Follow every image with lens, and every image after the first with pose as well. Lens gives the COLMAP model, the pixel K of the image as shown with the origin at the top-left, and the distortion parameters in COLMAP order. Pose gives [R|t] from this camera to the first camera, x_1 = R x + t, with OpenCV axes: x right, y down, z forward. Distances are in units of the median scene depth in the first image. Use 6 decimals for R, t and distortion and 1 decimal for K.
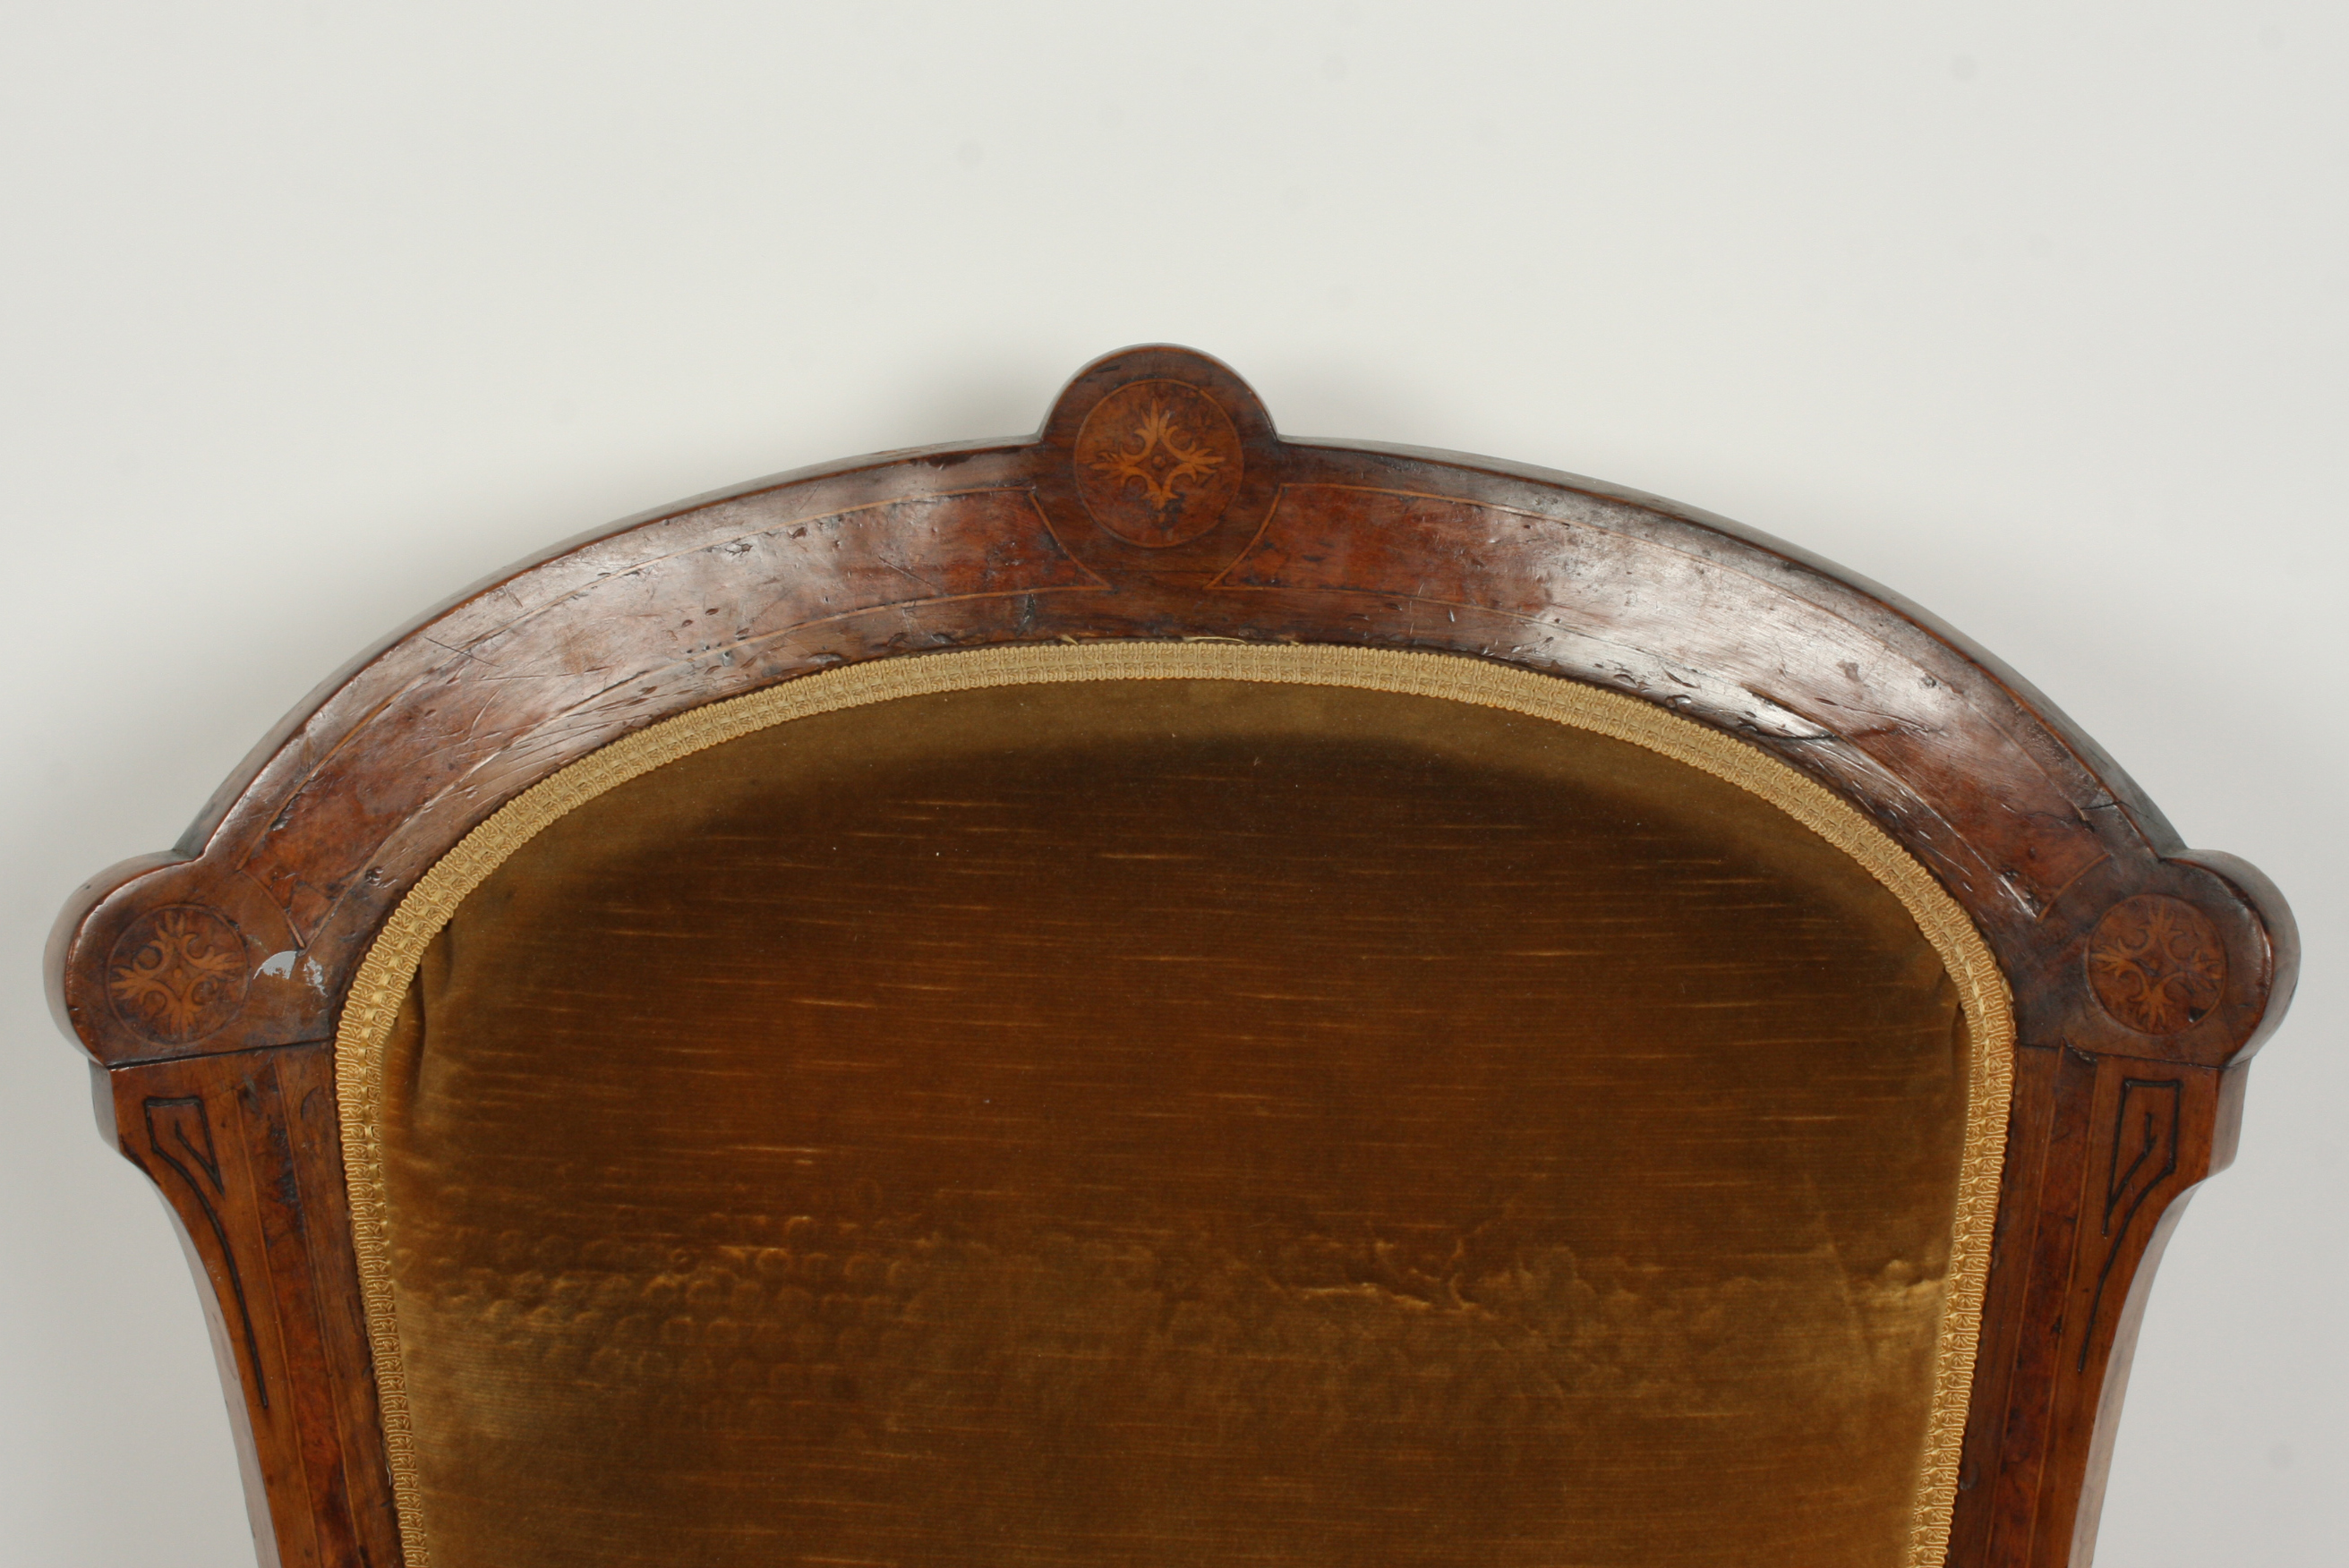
lens RADIAL K [[4155.2, 0, 1166.8], [0, 4155.2, 781.4], [0, 0, 1]] dist [0.004639, 0.000000]
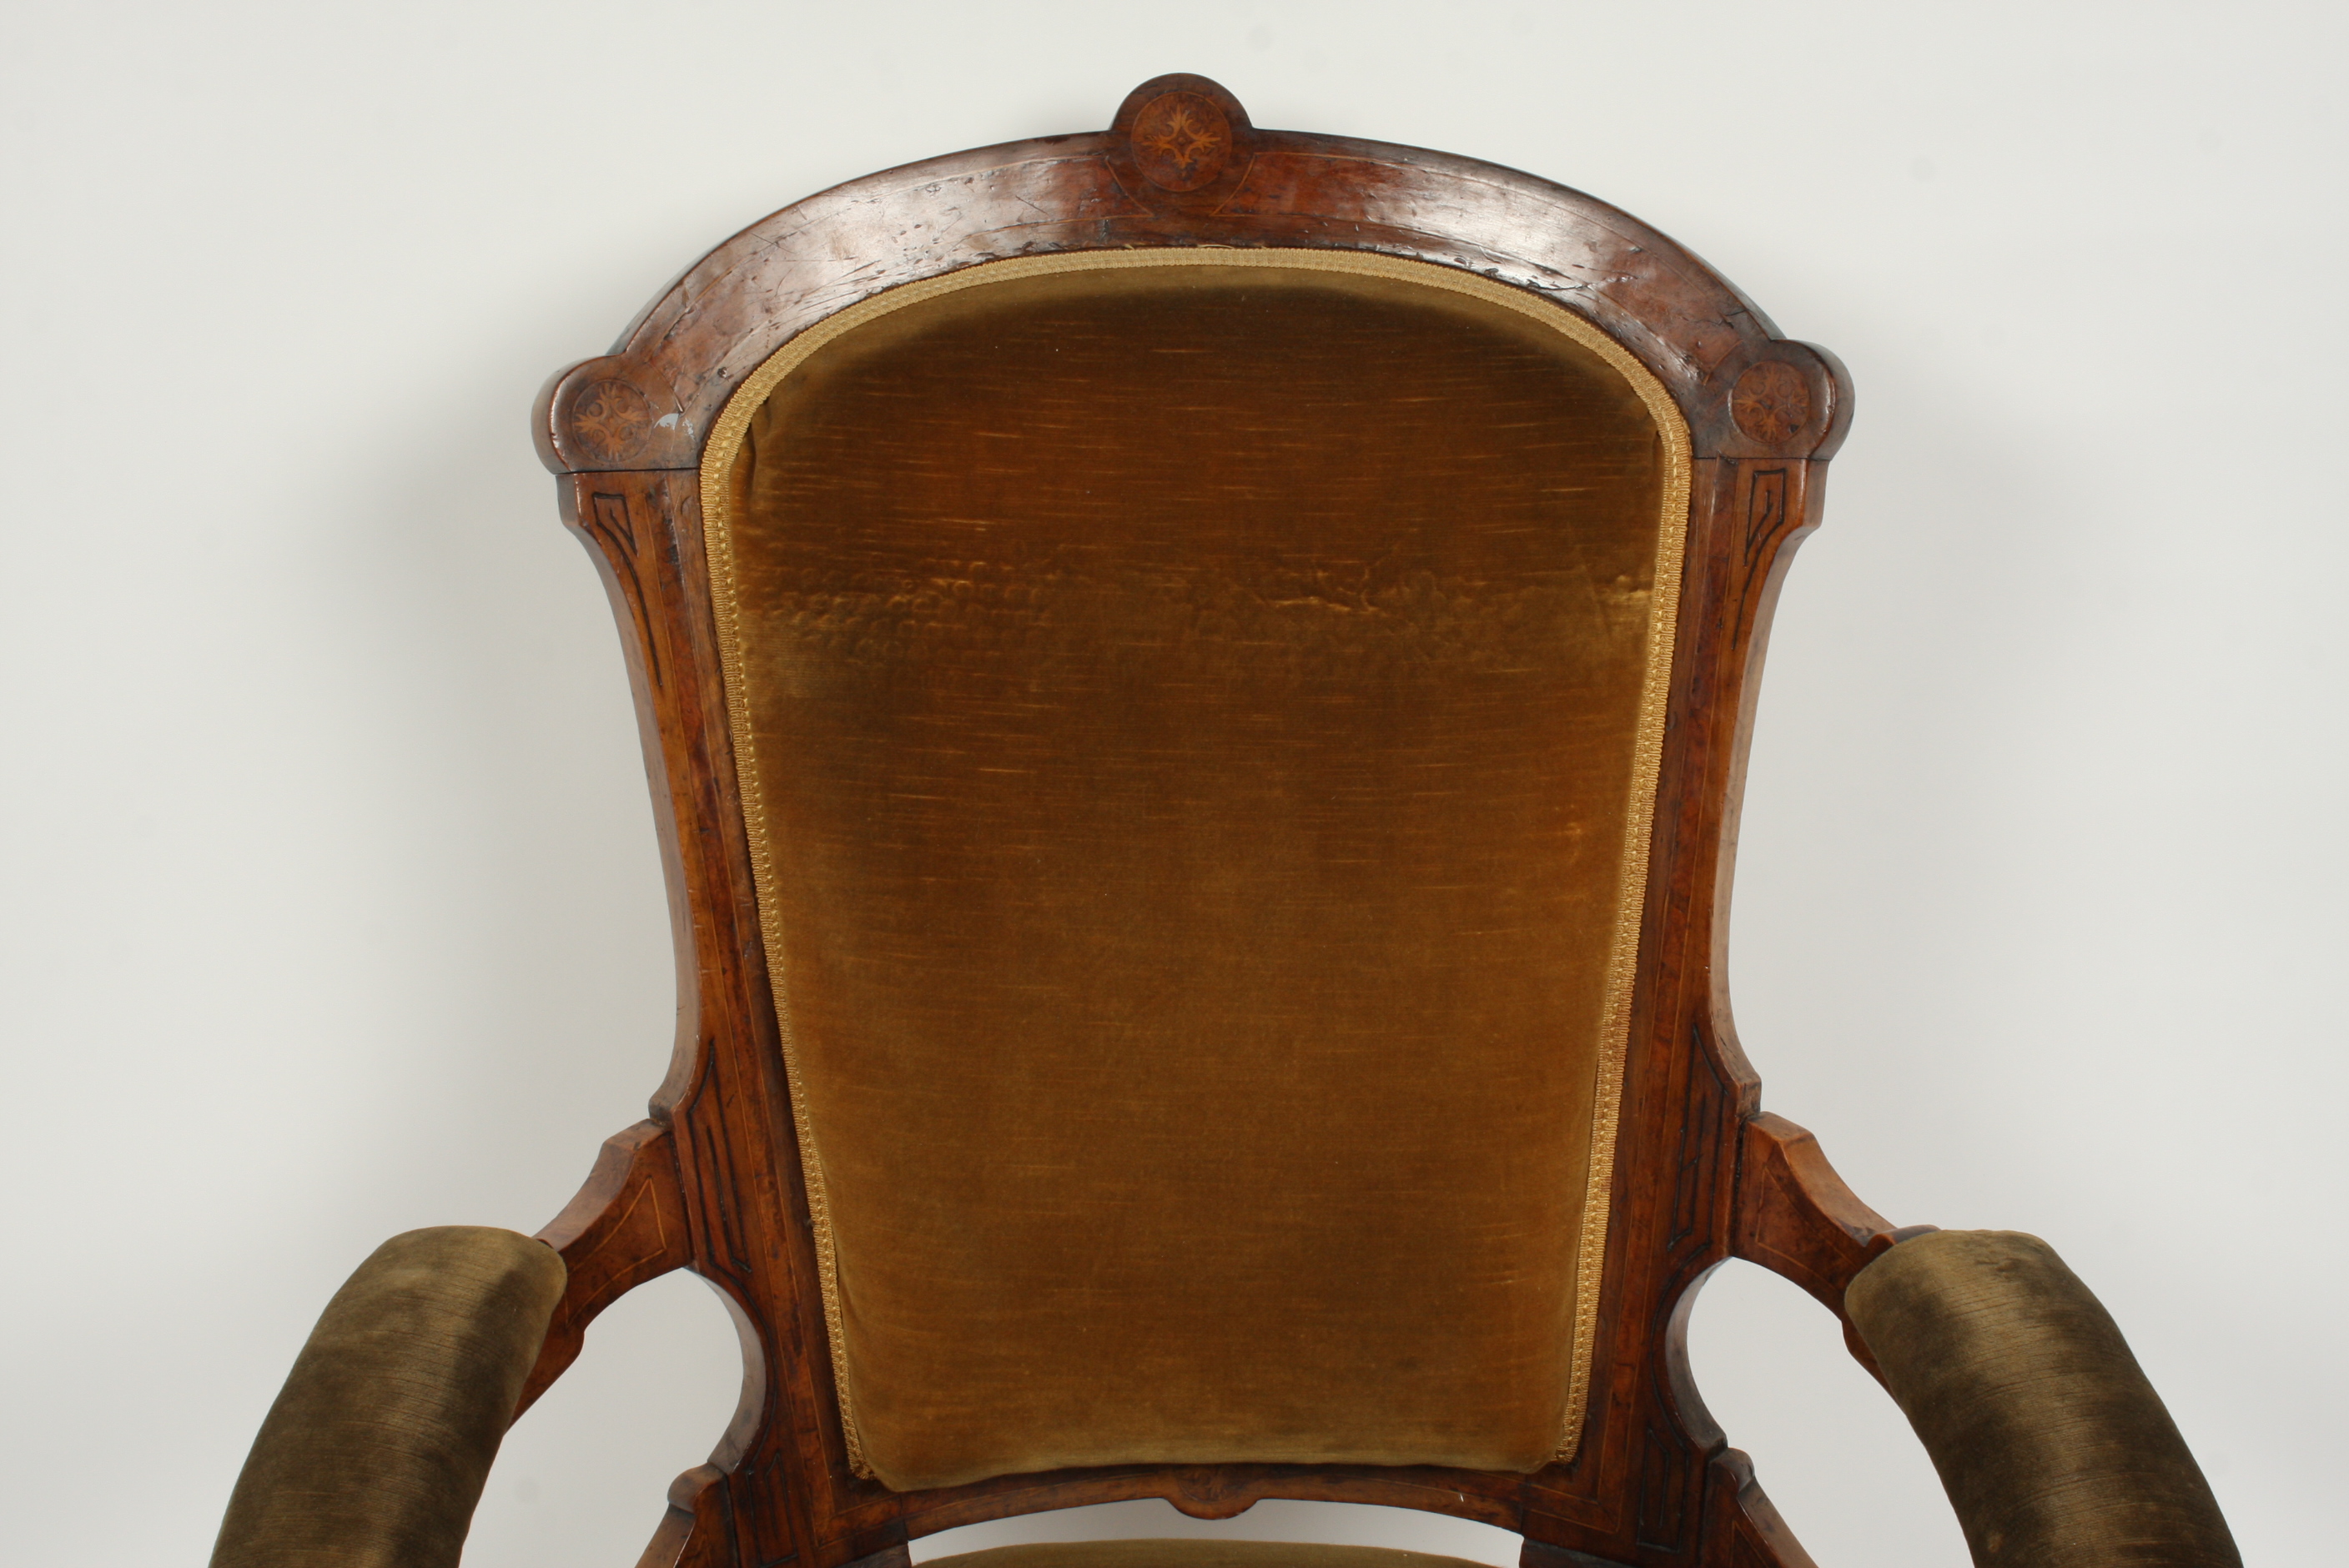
lens RADIAL K [[3661.3, 0, 1184.9], [0, 3661.3, 791.8], [0, 0, 1]] dist [-0.011479, 0.000000]
pose [[0.999800, -0.011822, 0.016106, -0.028961], [0.012669, 0.998485, -0.053555, 0.278503], [-0.015448, 0.053749, 0.998435, -0.486973]]
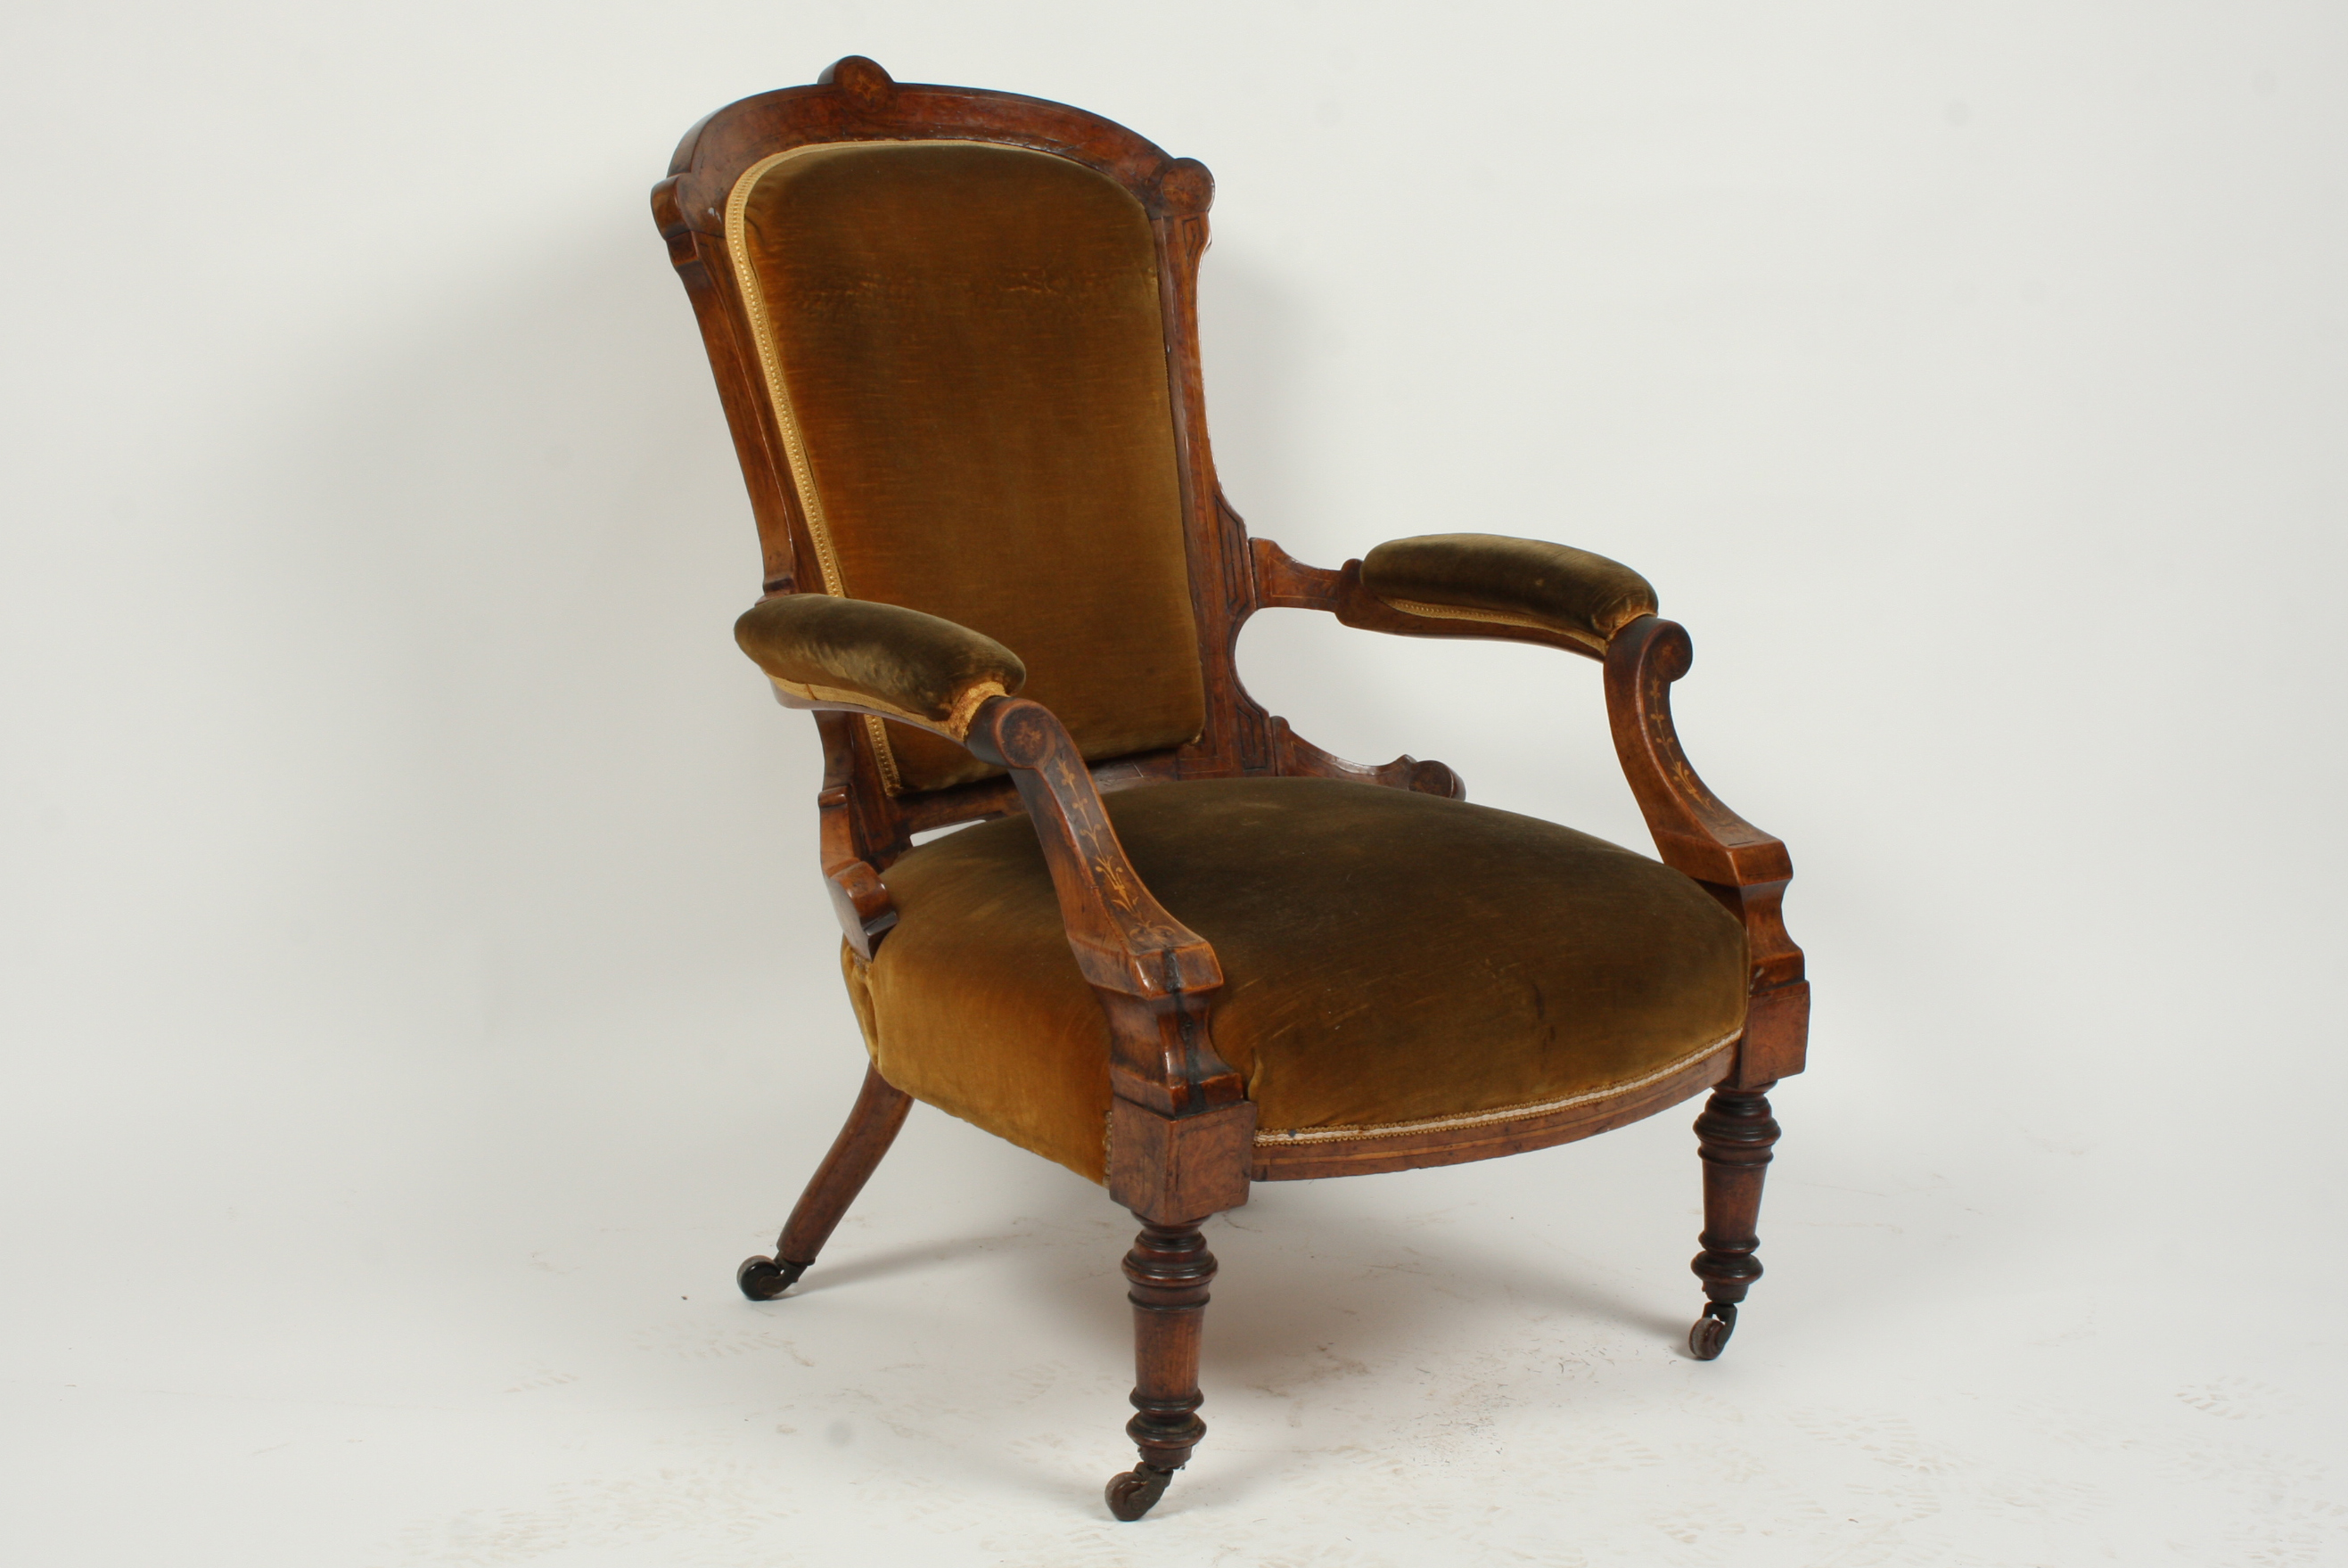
lens RADIAL K [[3521.1, 0, 1172.7], [0, 3521.1, 780.1], [0, 0, 1]] dist [-0.028669, 0.000000]
pose [[0.765382, -0.127476, 0.630824, -1.657921], [0.297177, 0.939435, -0.170727, 0.992242], [-0.570855, 0.318138, 0.756910, -1.043033]]
